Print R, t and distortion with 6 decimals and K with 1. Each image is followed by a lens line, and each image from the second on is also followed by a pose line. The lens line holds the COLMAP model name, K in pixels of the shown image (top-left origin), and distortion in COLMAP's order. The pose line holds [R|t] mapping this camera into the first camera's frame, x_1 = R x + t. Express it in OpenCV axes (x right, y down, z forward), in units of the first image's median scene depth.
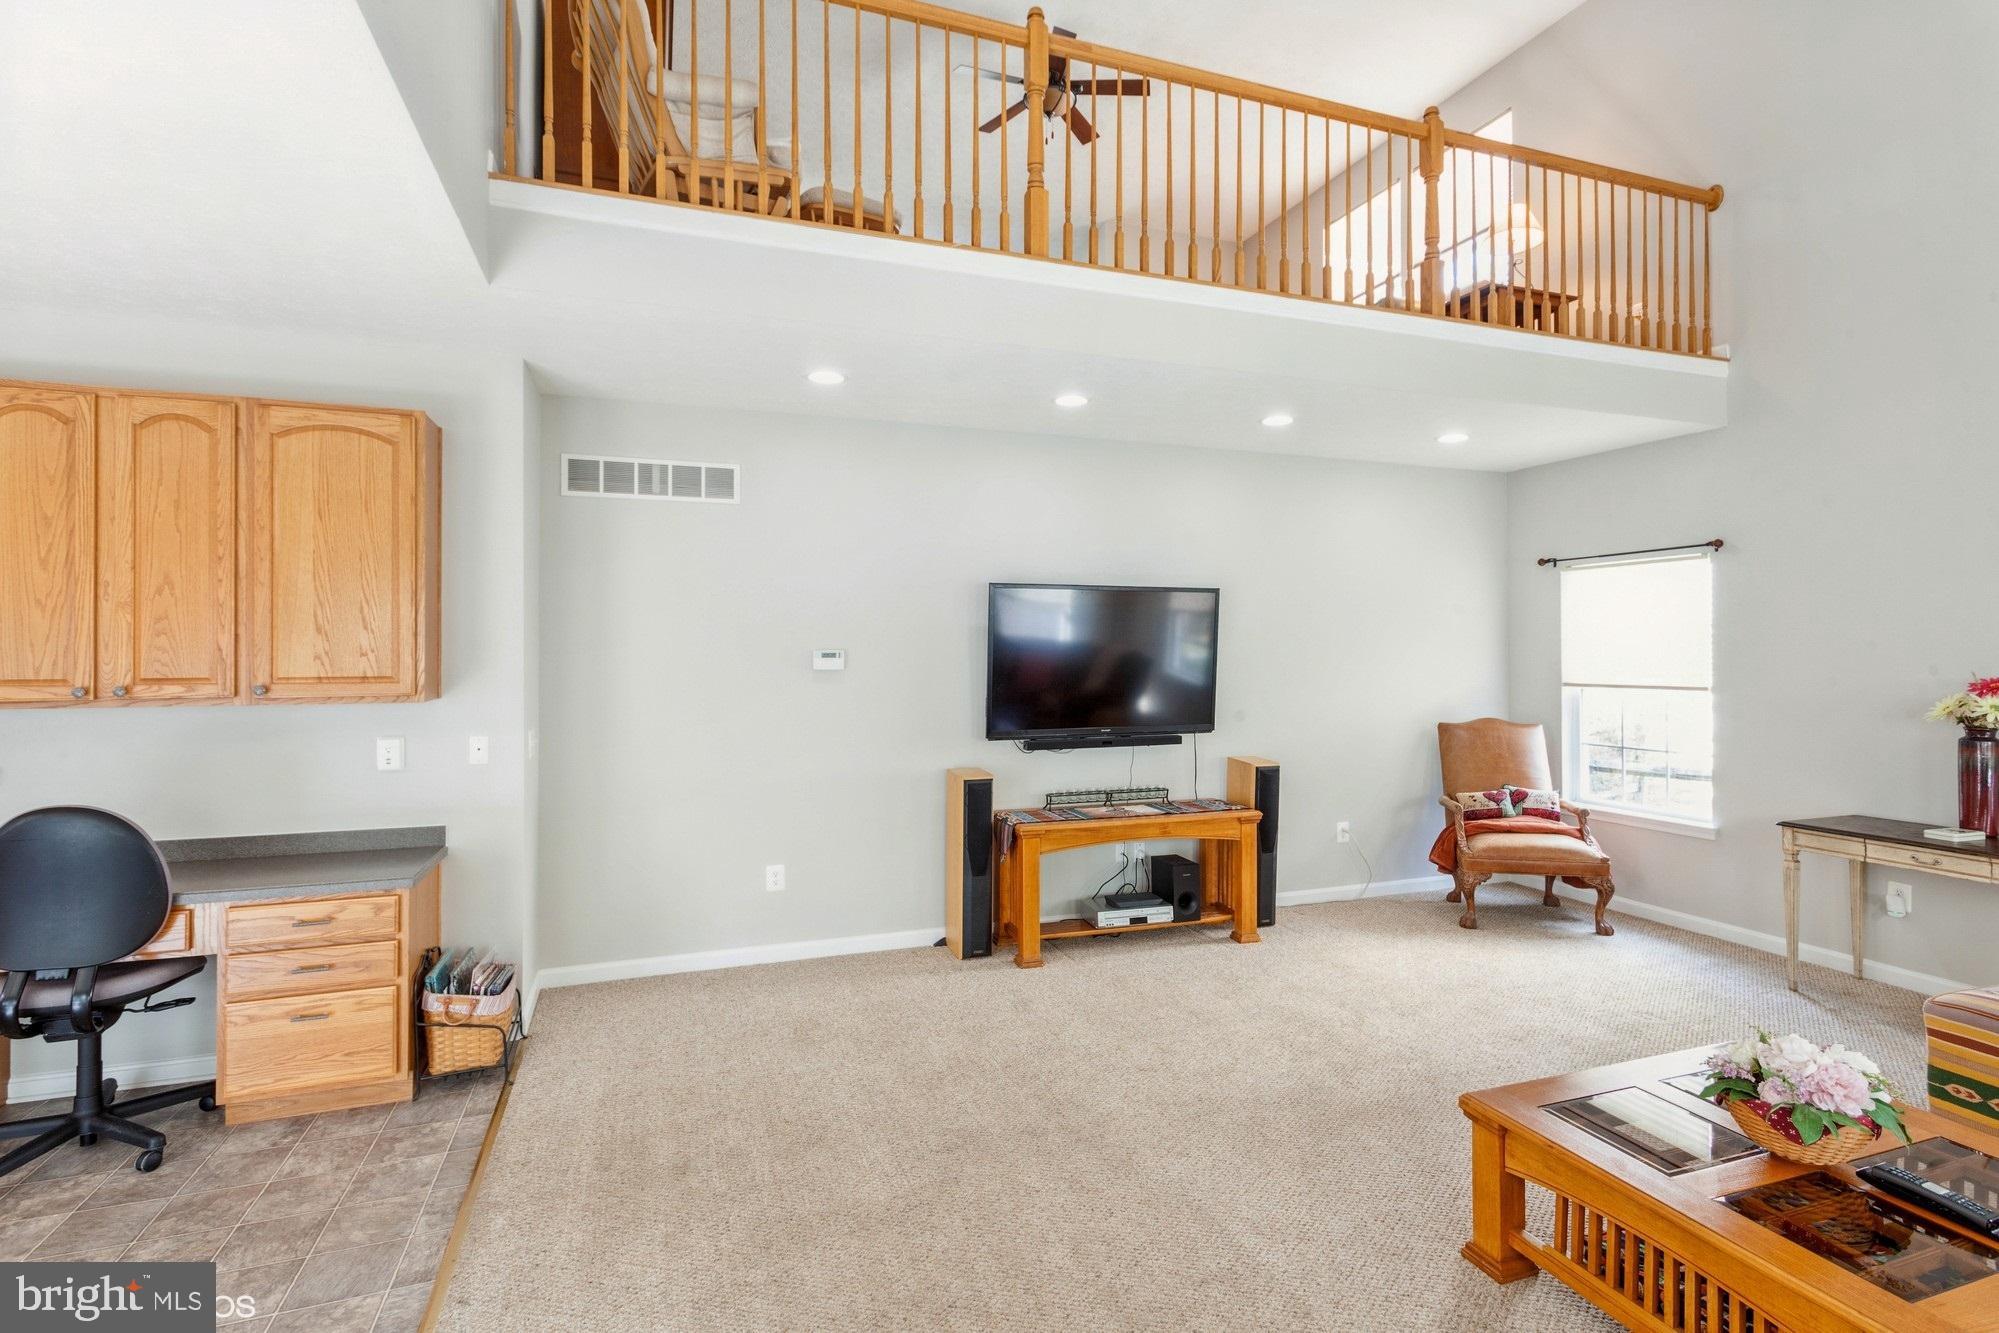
lens RADIAL K [[962.7, 0, 1003.2], [0, 962.7, 649.2], [0, 0, 1]] dist [0.003844, 0.000096]
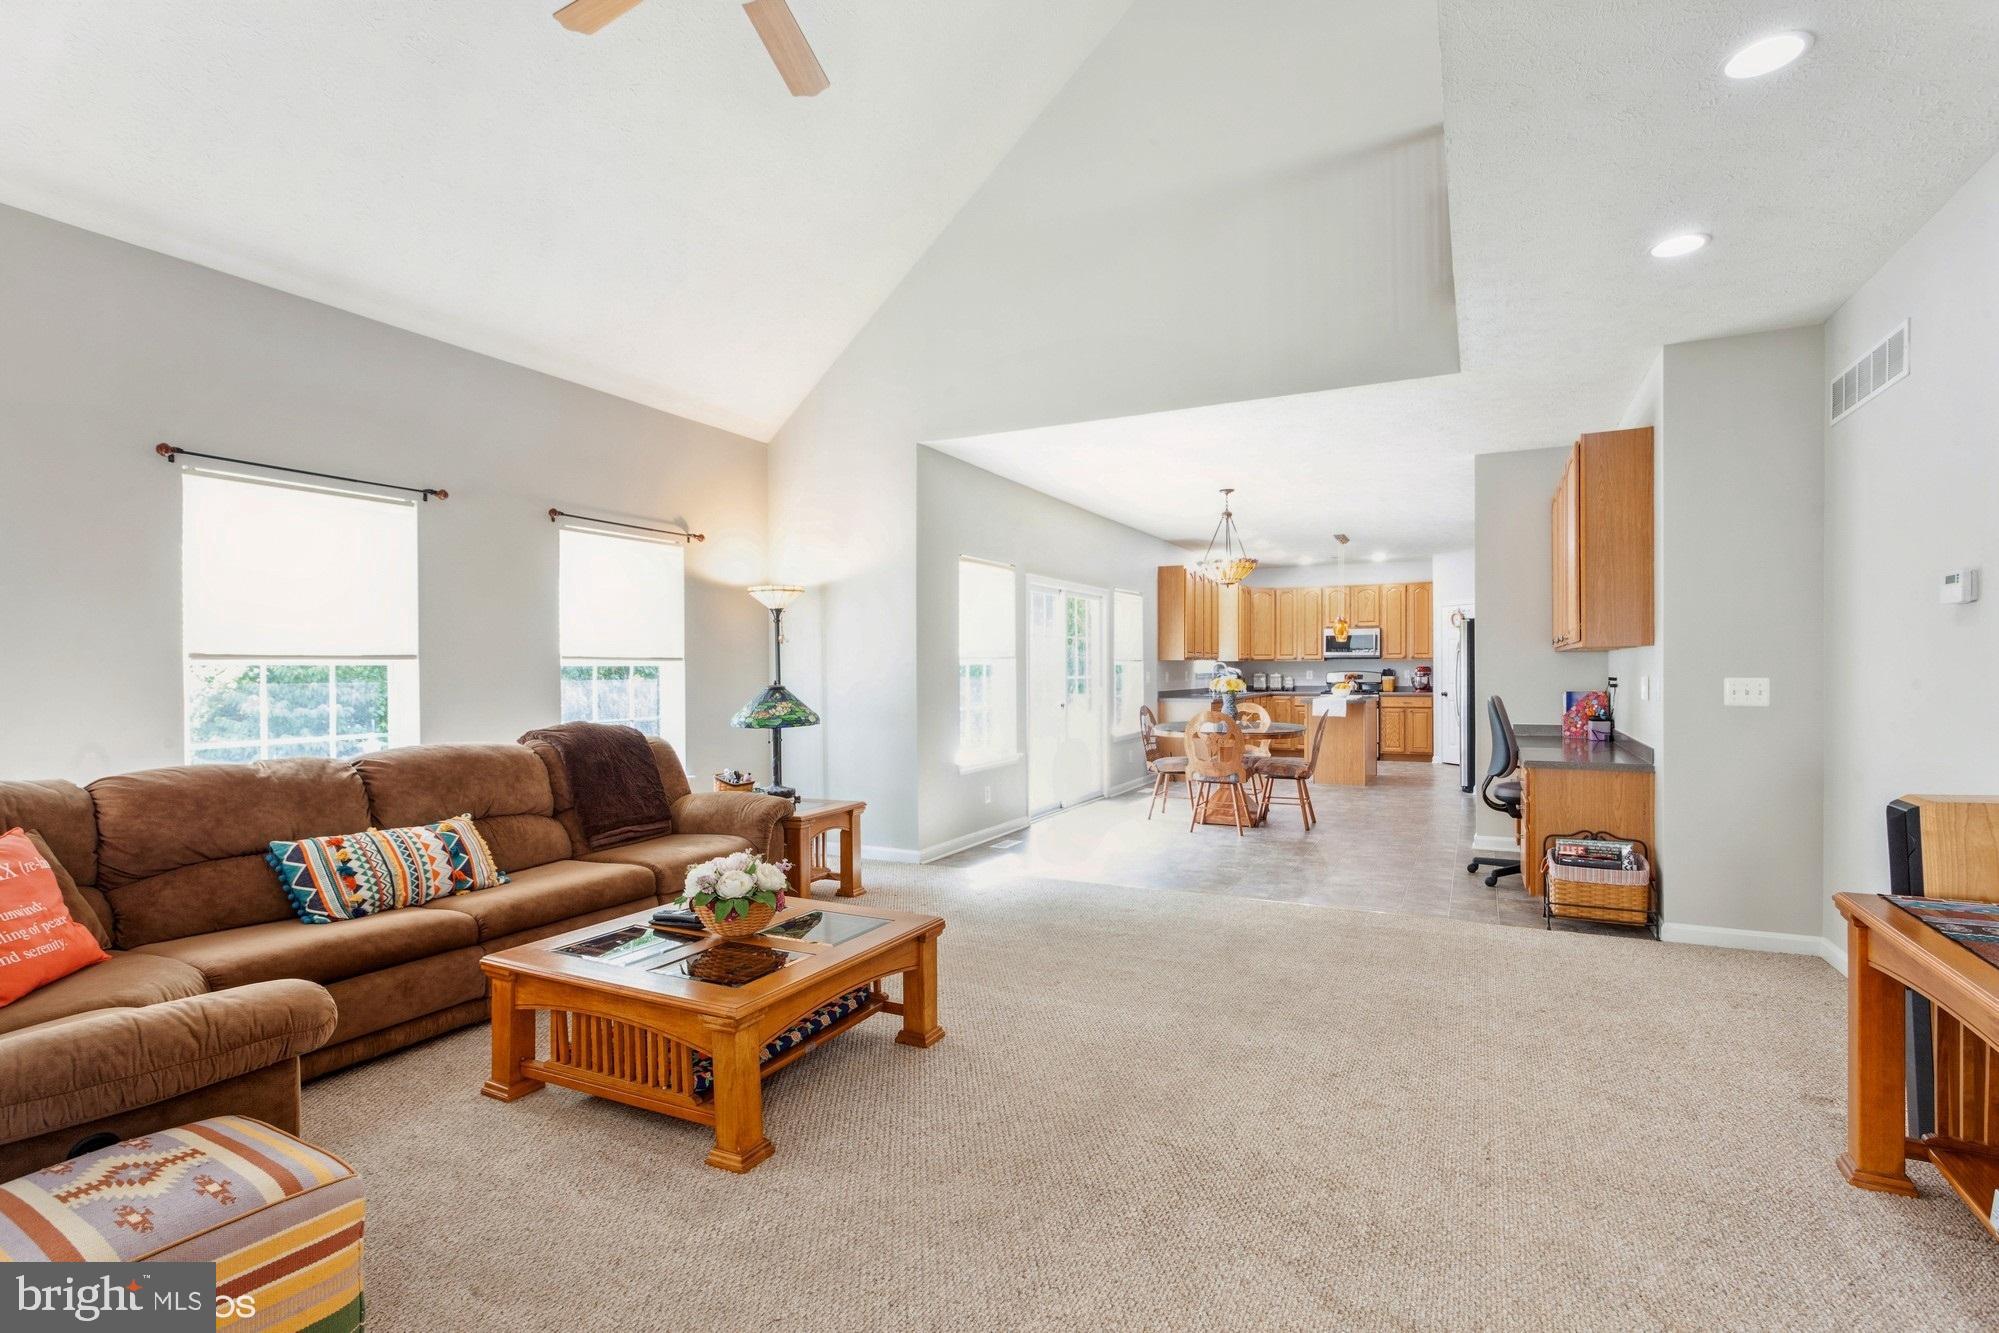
lens RADIAL K [[967.9, 0, 1005.3], [0, 967.9, 696.5], [0, 0, 1]] dist [0.004571, -0.001488]
pose [[-0.718972, 0.026663, -0.694527, 0.643892], [0.008906, 0.999535, 0.029153, 0.054062], [0.694982, 0.014775, -0.718875, 0.968770]]
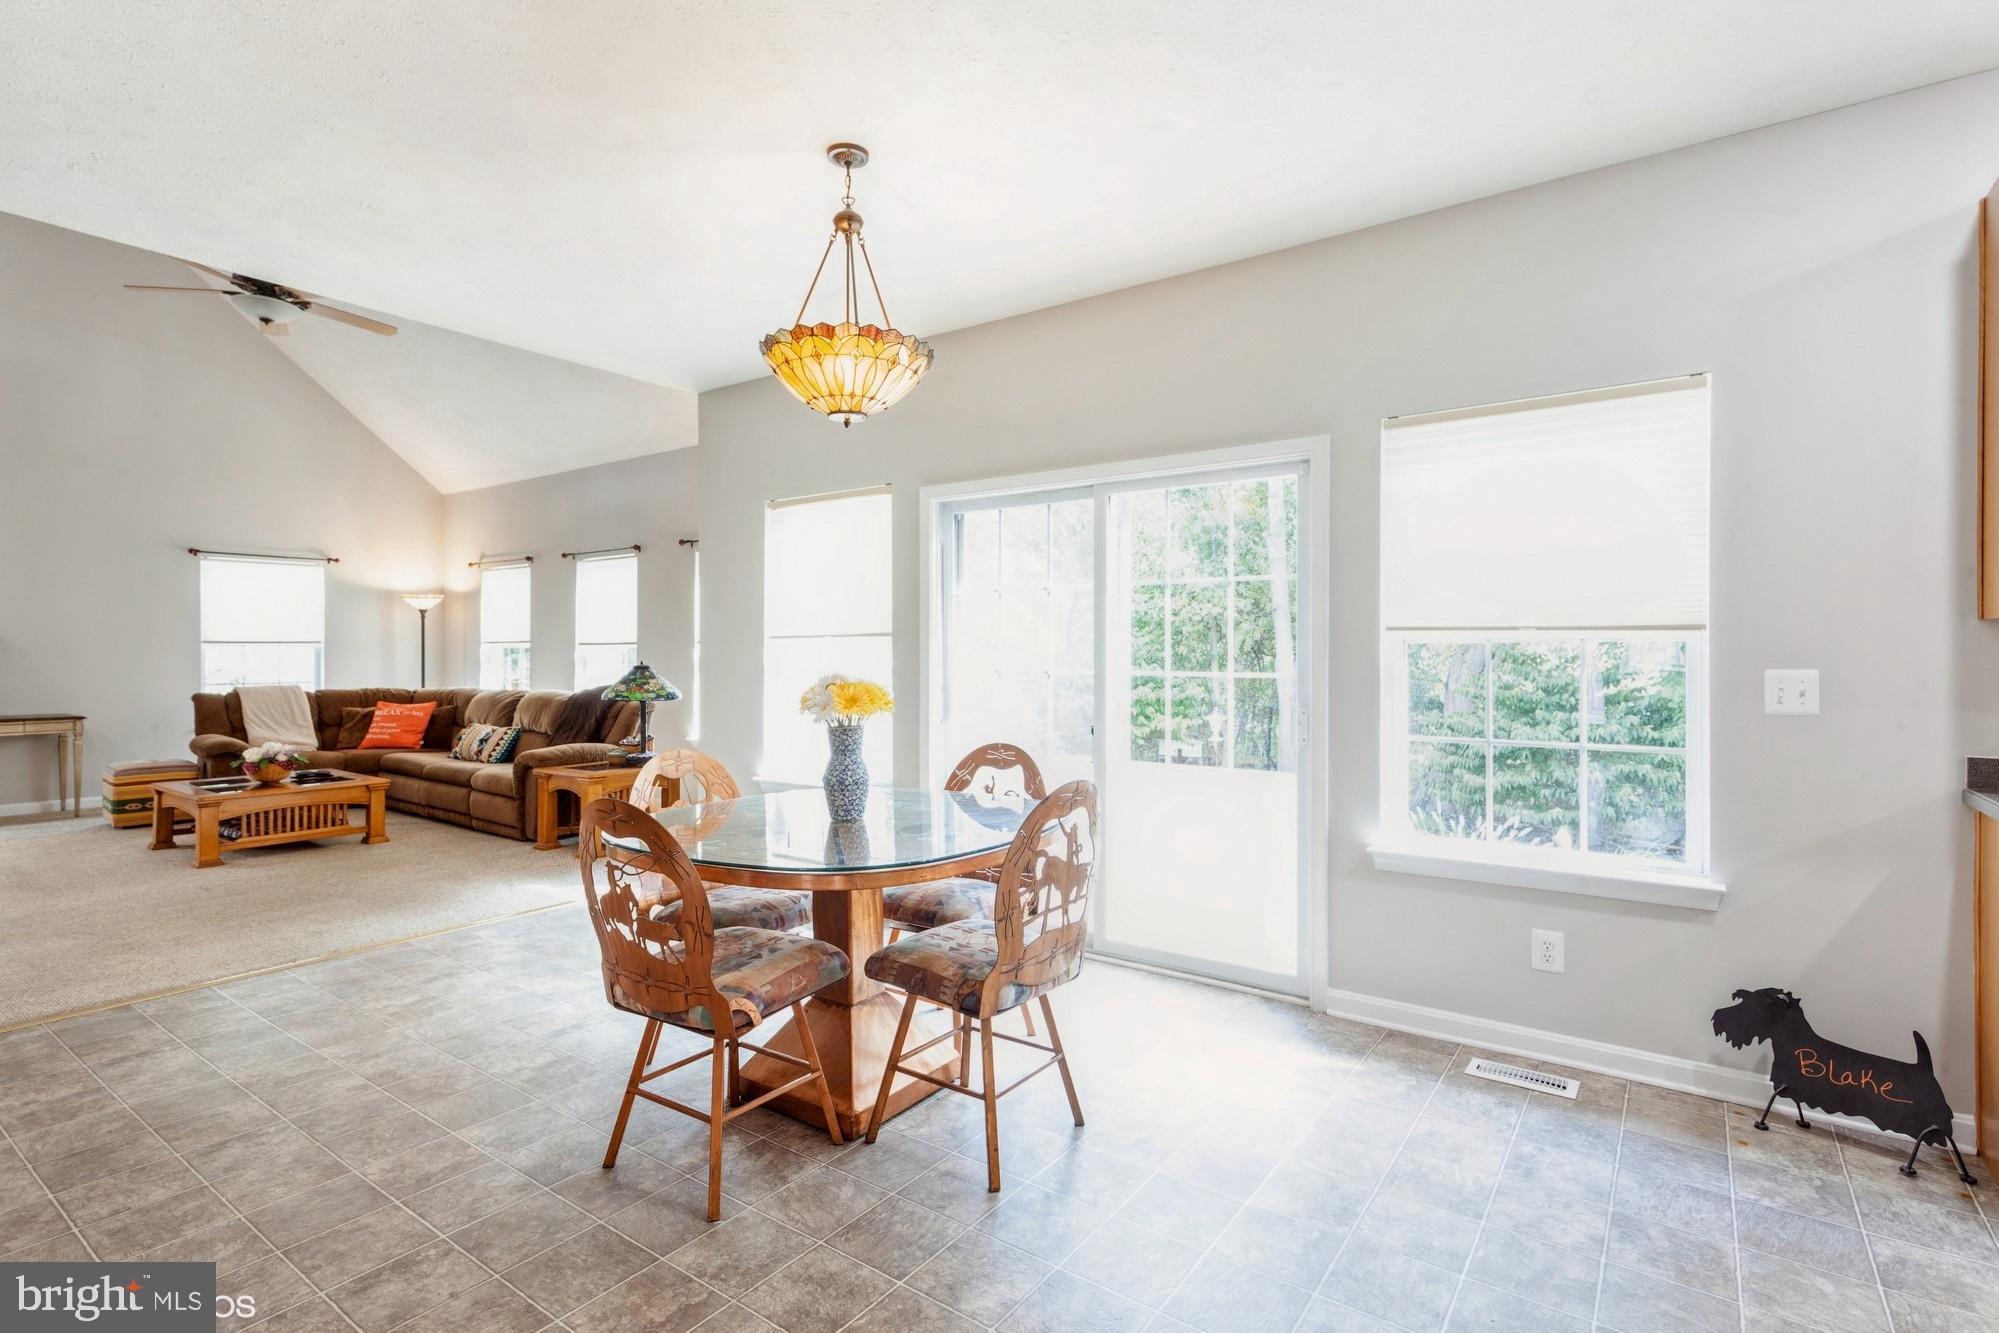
lens RADIAL K [[962.7, 0, 1003.2], [0, 962.7, 649.2], [0, 0, 1]] dist [0.003844, 0.000096]
pose [[-0.564795, 0.004189, 0.825221, -1.160770], [-0.002770, 0.999972, -0.006972, 0.057272], [-0.825227, -0.006224, -0.564767, 0.342929]]
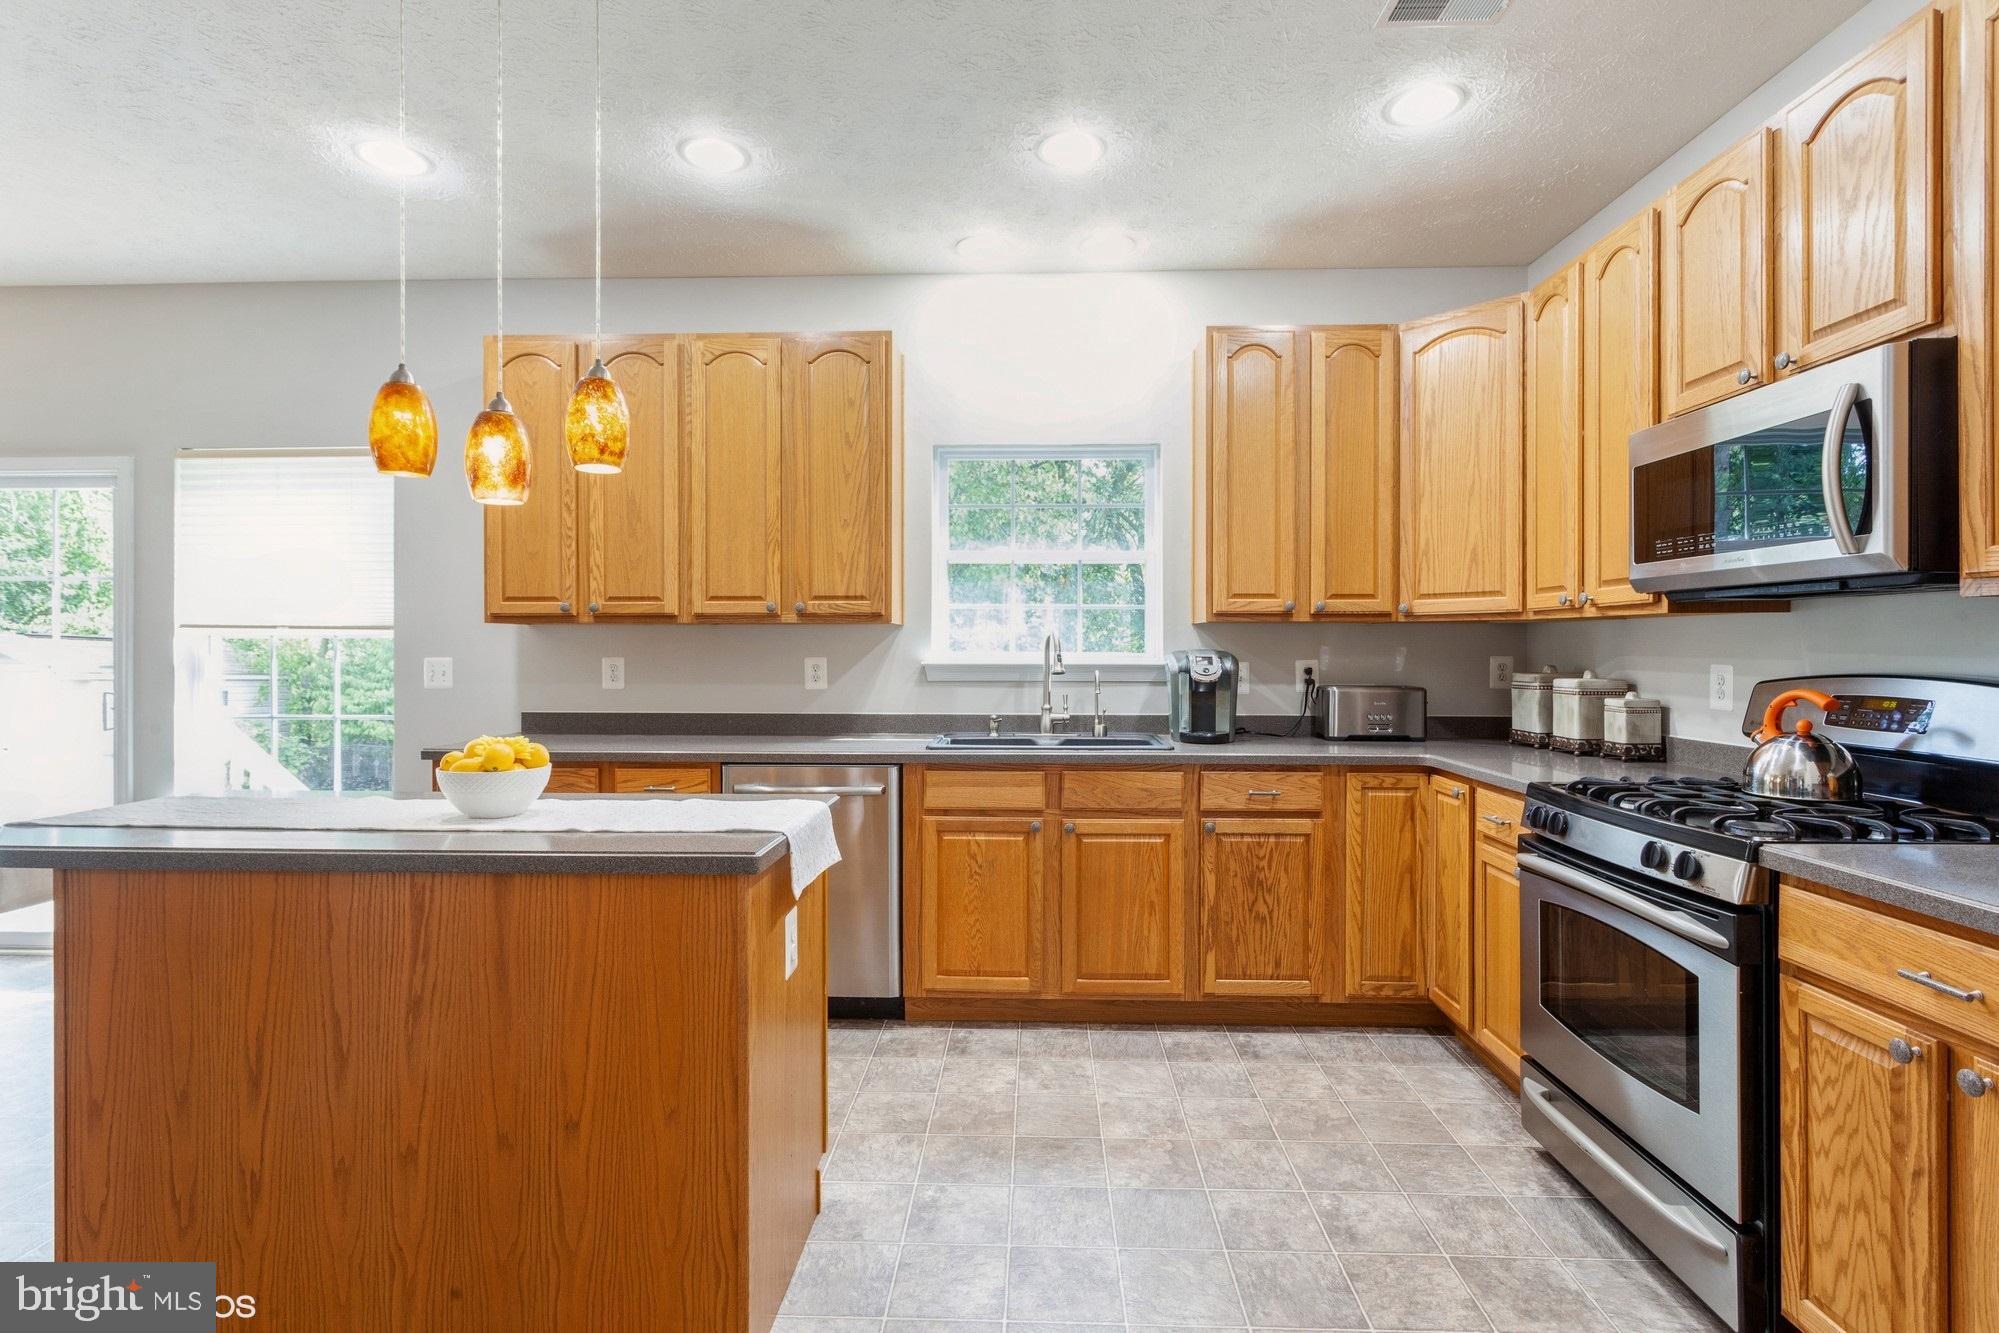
lens RADIAL K [[962.7, 0, 1003.2], [0, 962.7, 649.2], [0, 0, 1]] dist [0.003844, 0.000096]
pose [[-0.928049, 0.000607, 0.372458, -1.650669], [-0.000084, 0.999998, -0.001838, 0.058151], [-0.372458, -0.001737, -0.928047, 0.240404]]
